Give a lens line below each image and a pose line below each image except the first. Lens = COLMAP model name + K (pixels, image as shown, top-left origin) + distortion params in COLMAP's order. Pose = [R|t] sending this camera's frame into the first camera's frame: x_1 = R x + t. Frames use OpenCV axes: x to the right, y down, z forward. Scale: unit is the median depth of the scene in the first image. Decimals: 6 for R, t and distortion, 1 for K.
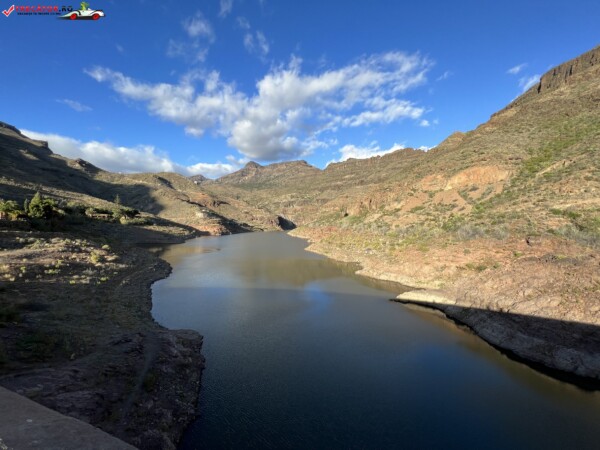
lens RADIAL K [[240.1, 0, 300.1], [0, 240.1, 225.7], [0, 0, 1]] dist [-0.000498, 0.000221]
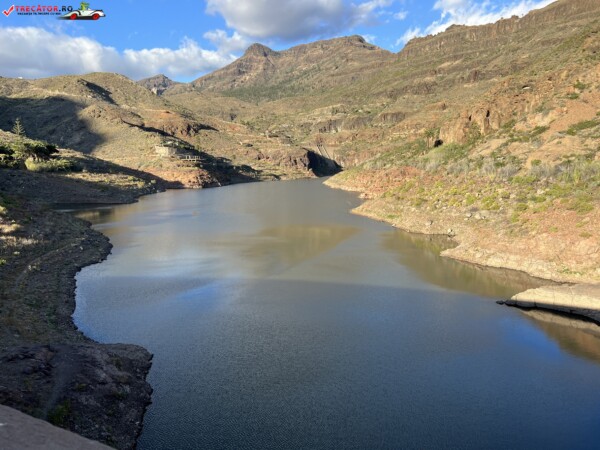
lens RADIAL K [[452.4, 0, 297.5], [0, 452.4, 225.1], [0, 0, 1]] dist [0.047846, -0.051183]
pose [[0.992748, -0.007362, -0.119989, 0.011344], [0.022277, 0.992102, 0.123439, 0.001149], [0.118132, -0.125217, 0.985071, -0.003956]]
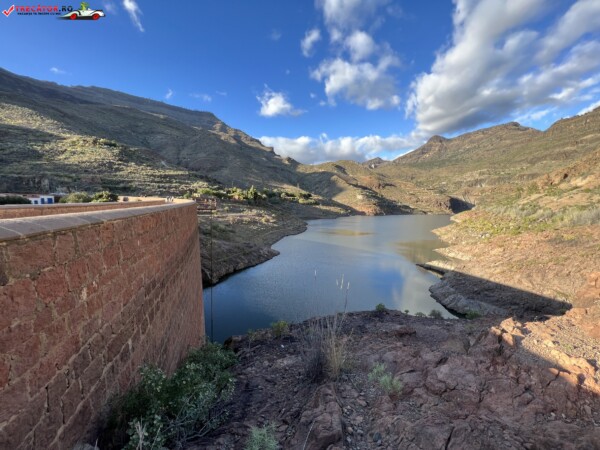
lens RADIAL K [[240.1, 0, 300.1], [0, 240.1, 225.7], [0, 0, 1]] dist [-0.000498, 0.000221]
pose [[0.759903, 0.070476, -0.646205, 0.136504], [-0.022497, 0.996361, 0.082210, 0.004128], [0.649647, -0.047934, 0.758723, -0.061657]]
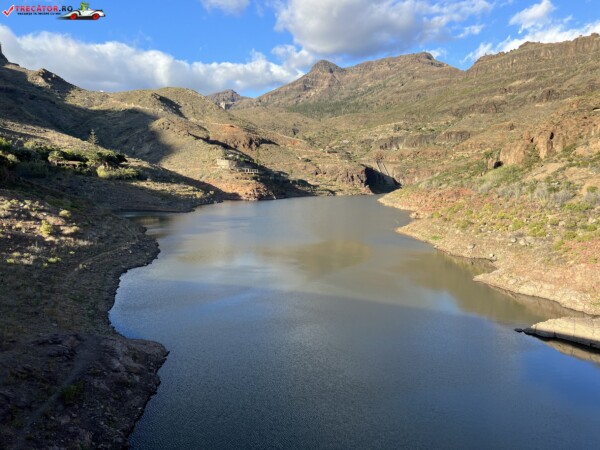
lens RADIAL K [[452.2, 0, 300.5], [0, 452.2, 228.2], [0, 0, 1]] dist [0.056496, -0.064171]
pose [[0.970105, 0.039313, -0.239478, 0.028720], [-0.016223, 0.995090, 0.097637, -0.000358], [0.242141, -0.090833, 0.965980, -0.010631]]
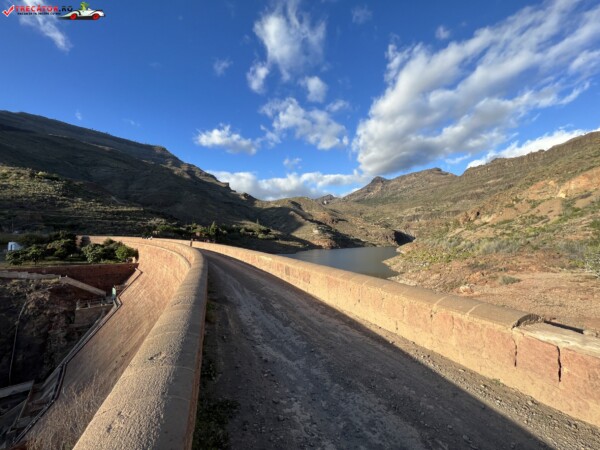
lens RADIAL K [[240.9, 0, 300.1], [0, 240.9, 222.2], [0, 0, 1]] dist [0.003467, -0.000361]
pose [[0.865762, -0.034725, -0.499250, 0.139067], [-0.004849, 0.996961, -0.077752, 0.002489], [0.500432, 0.069735, 0.862963, -0.092035]]
